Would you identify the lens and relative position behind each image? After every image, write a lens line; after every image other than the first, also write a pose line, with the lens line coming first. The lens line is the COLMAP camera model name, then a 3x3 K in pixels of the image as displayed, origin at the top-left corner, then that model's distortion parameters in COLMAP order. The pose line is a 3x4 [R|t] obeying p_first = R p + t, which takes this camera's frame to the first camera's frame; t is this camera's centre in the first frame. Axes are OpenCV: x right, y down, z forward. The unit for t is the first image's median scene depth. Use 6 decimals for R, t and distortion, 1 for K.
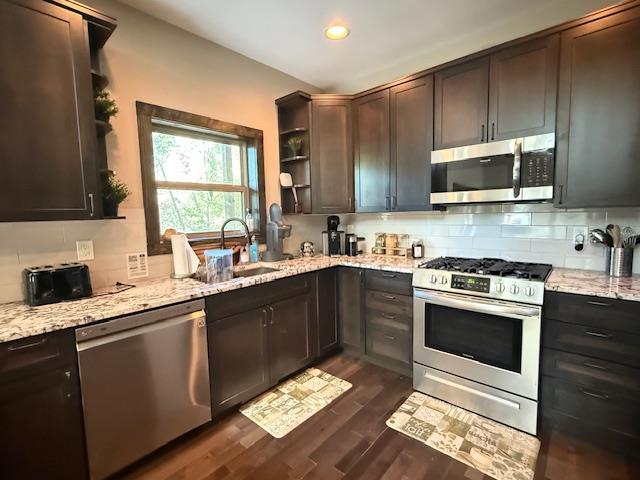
lens RADIAL K [[303.8, 0, 319.3], [0, 303.8, 240.1], [0, 0, 1]] dist [0.003943, 0.000719]
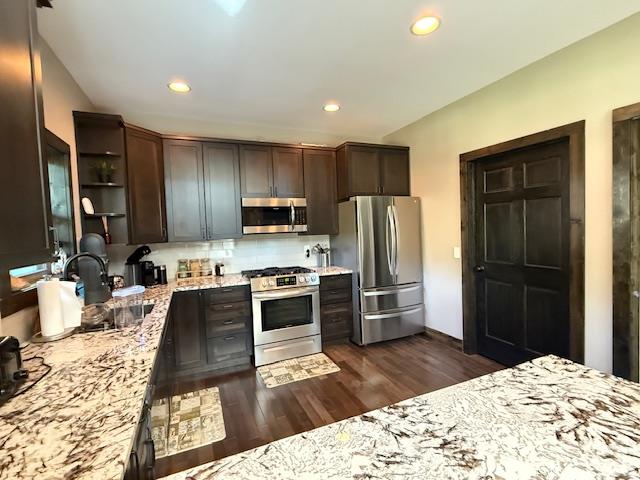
lens RADIAL K [[303.8, 0, 318.8], [0, 303.8, 240.8], [0, 0, 1]] dist [0.003943, 0.000719]
pose [[0.424047, -0.028223, 0.905200, -0.863636], [0.104575, 0.994354, -0.017987, -0.027814], [-0.899582, 0.102289, 0.424604, 0.098301]]
